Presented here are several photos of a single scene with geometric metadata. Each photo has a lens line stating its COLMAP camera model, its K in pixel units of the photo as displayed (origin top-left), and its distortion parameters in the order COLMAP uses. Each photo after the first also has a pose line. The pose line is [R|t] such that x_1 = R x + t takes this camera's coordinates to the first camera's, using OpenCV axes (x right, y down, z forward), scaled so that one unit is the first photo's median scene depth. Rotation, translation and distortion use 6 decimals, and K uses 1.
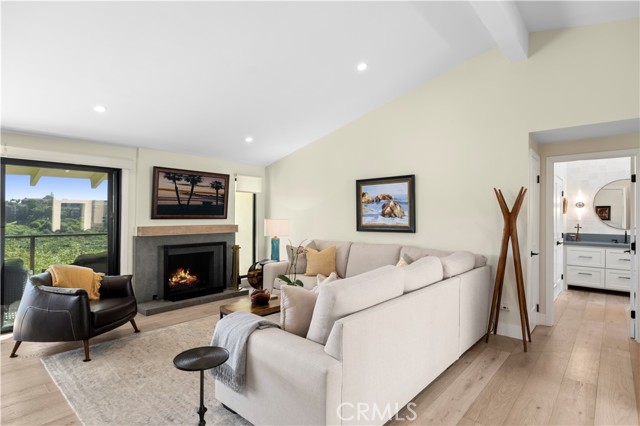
lens RADIAL K [[332.5, 0, 321.4], [0, 332.5, 215.2], [0, 0, 1]] dist [0.001488, -0.000391]
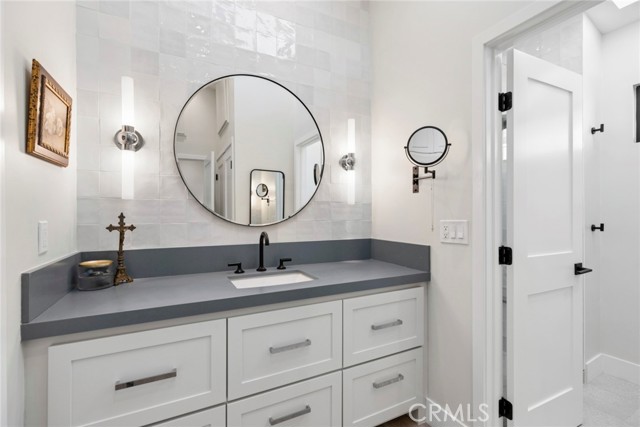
lens RADIAL K [[291.2, 0, 320.0], [0, 291.2, 216.9], [0, 0, 1]] dist [0.000759, -0.000304]
pose [[0.369124, -0.010247, 0.929324, 0.622038], [0.002937, 0.999947, 0.009859, 0.026830], [-0.929375, -0.000910, 0.369135, 0.779145]]
